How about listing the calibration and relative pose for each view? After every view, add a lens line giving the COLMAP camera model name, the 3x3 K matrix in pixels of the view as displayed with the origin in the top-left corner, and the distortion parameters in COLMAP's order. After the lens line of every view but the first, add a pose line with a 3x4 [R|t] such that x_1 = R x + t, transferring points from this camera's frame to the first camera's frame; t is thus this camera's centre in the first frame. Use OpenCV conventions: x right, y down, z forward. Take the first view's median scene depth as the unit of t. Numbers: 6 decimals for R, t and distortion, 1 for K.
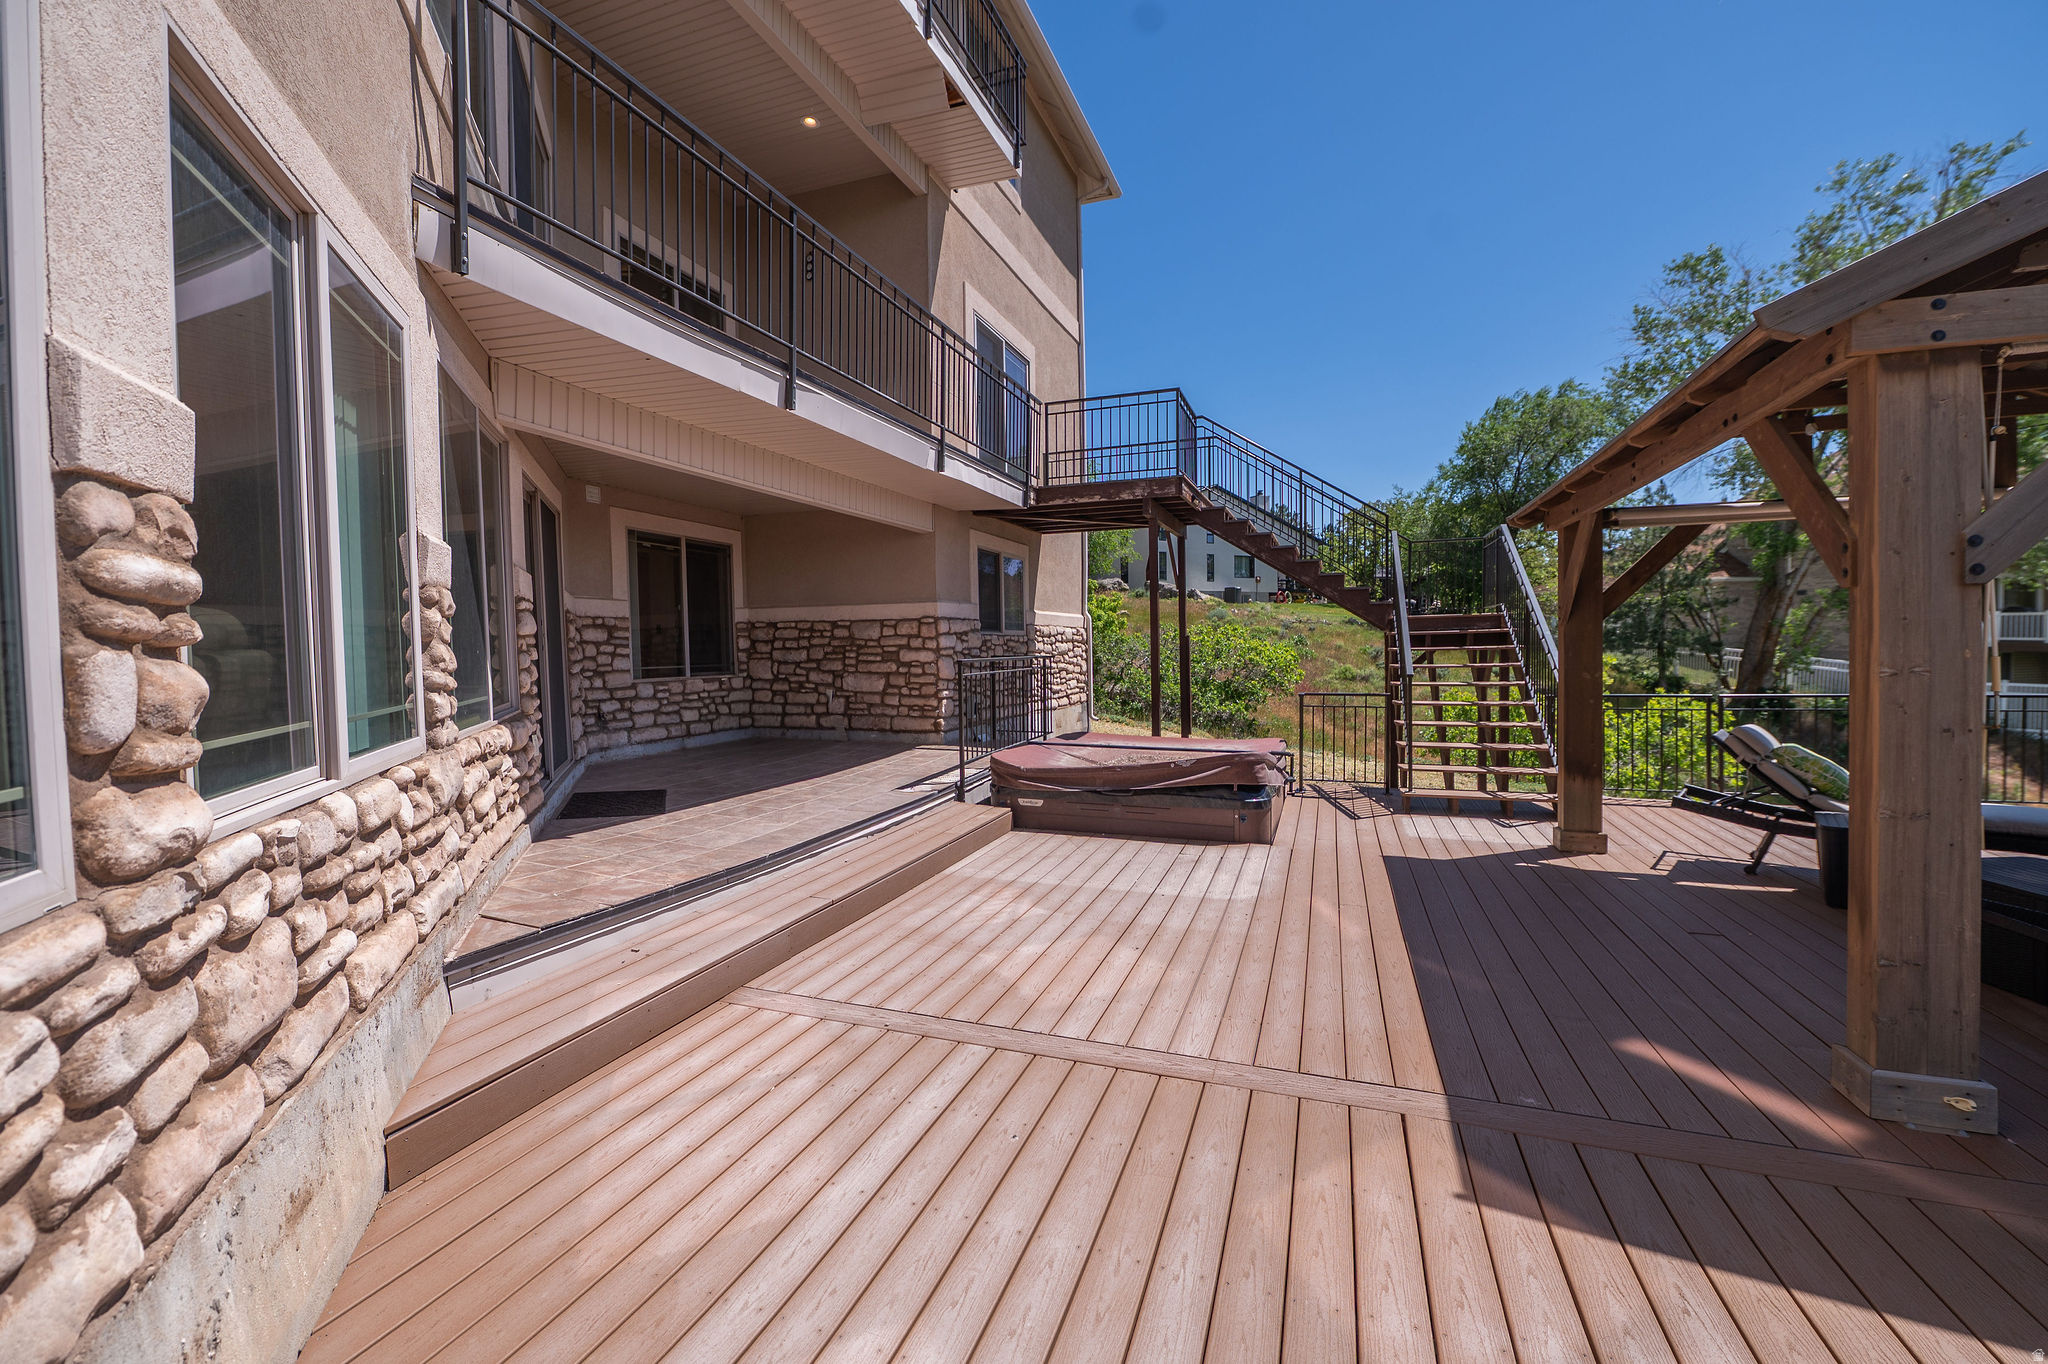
lens RADIAL K [[819.4, 0, 1029.8], [0, 819.4, 672.1], [0, 0, 1]] dist [-0.009477, -0.000994]
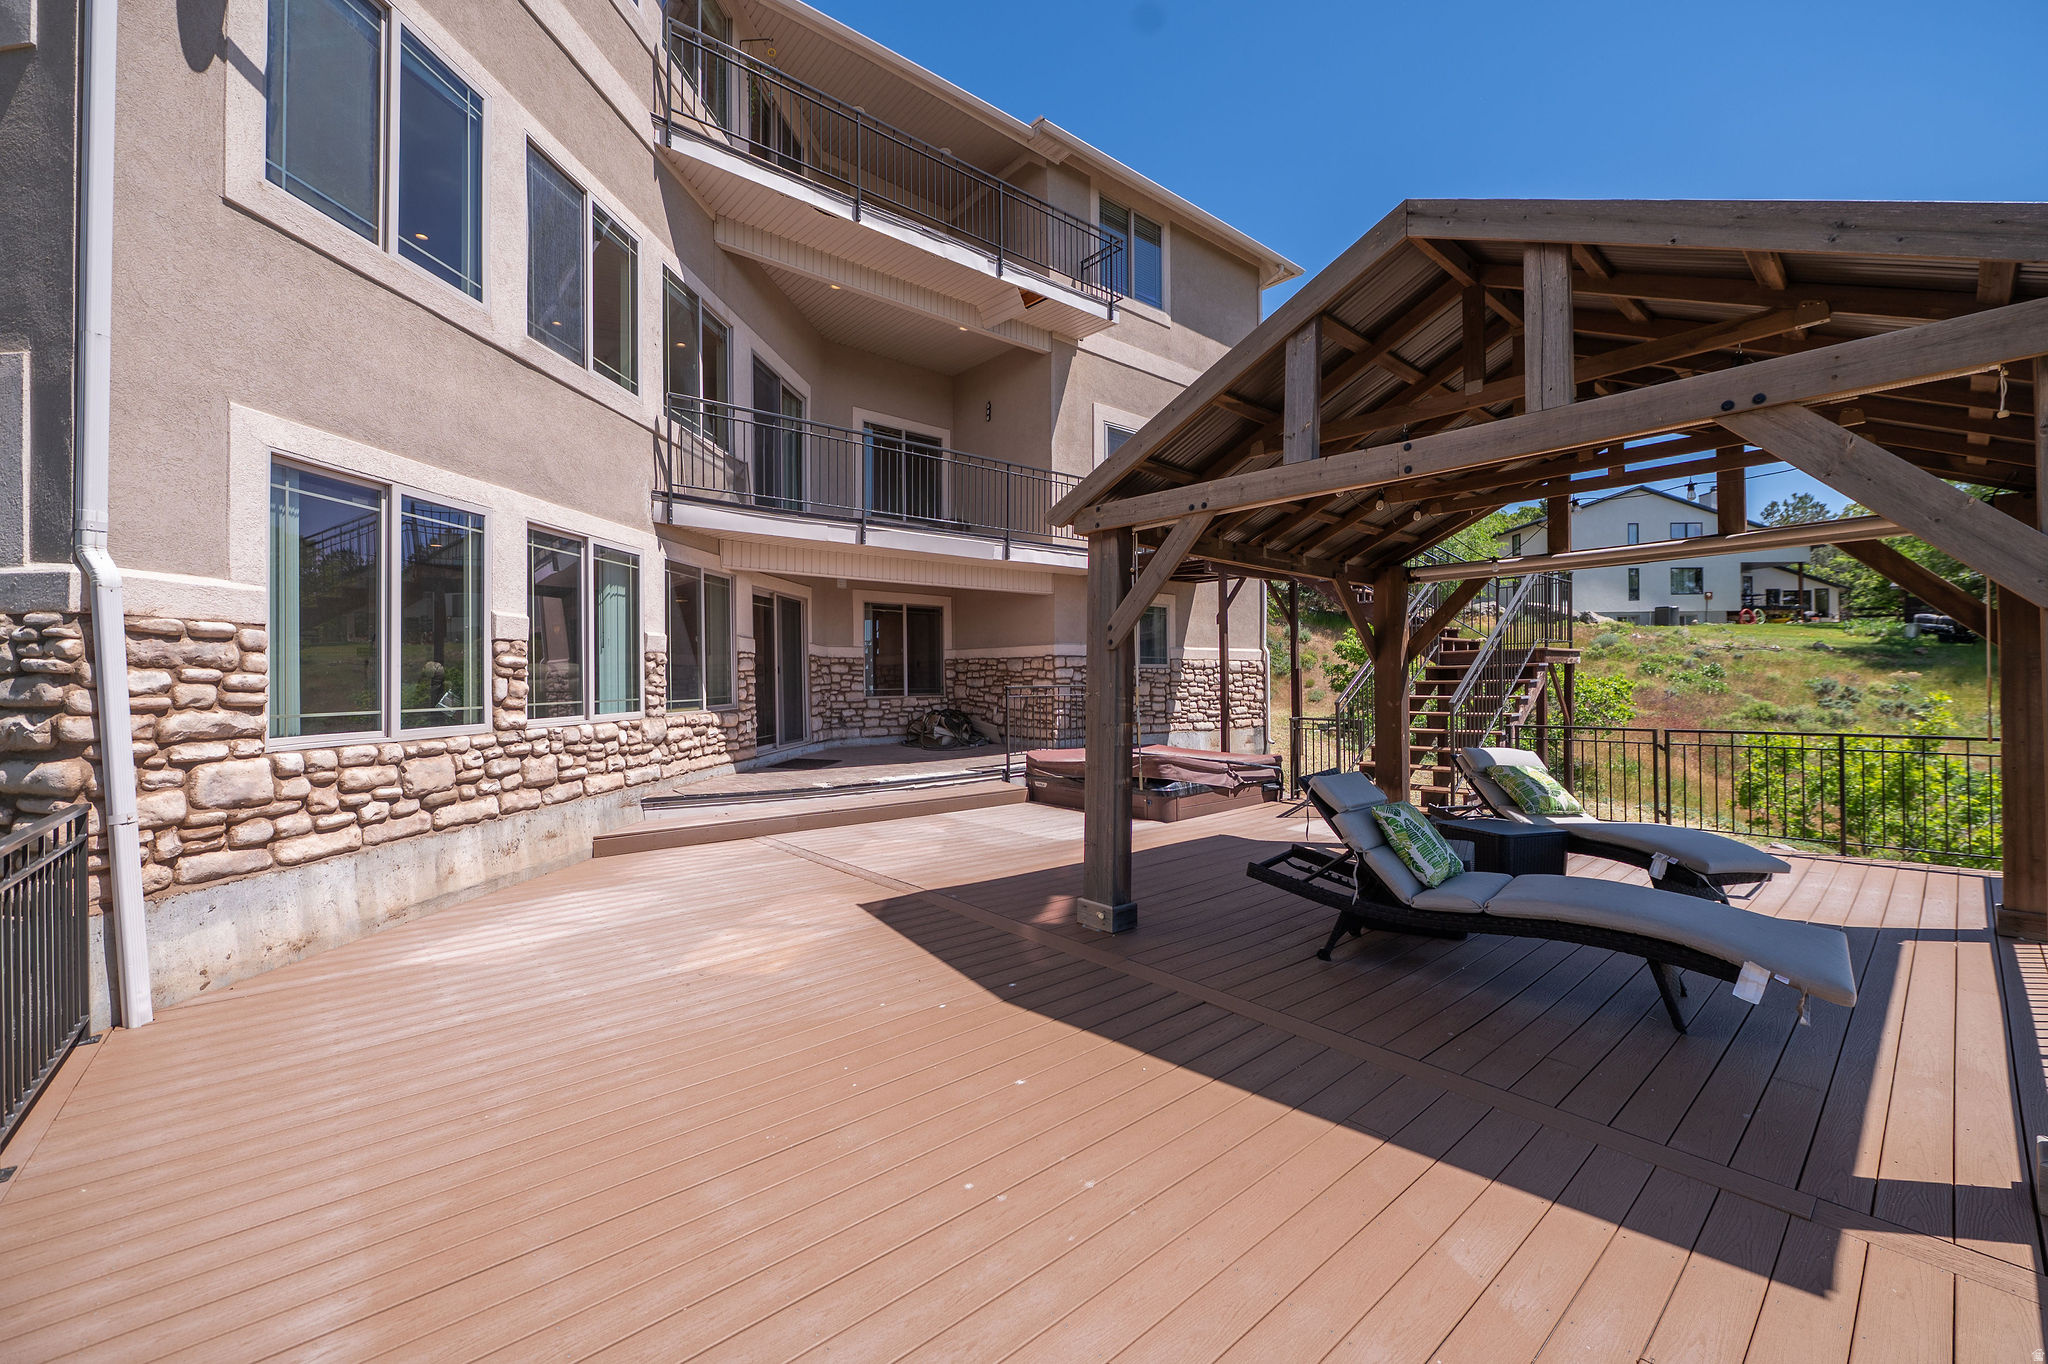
lens RADIAL K [[819.4, 0, 1027.3], [0, 819.4, 678.0], [0, 0, 1]] dist [-0.009477, -0.000994]
pose [[0.874711, 0.006514, -0.484601, 0.589116], [-0.019859, 0.999552, -0.022409, 0.002387], [0.484237, 0.029225, 0.874448, -0.252689]]
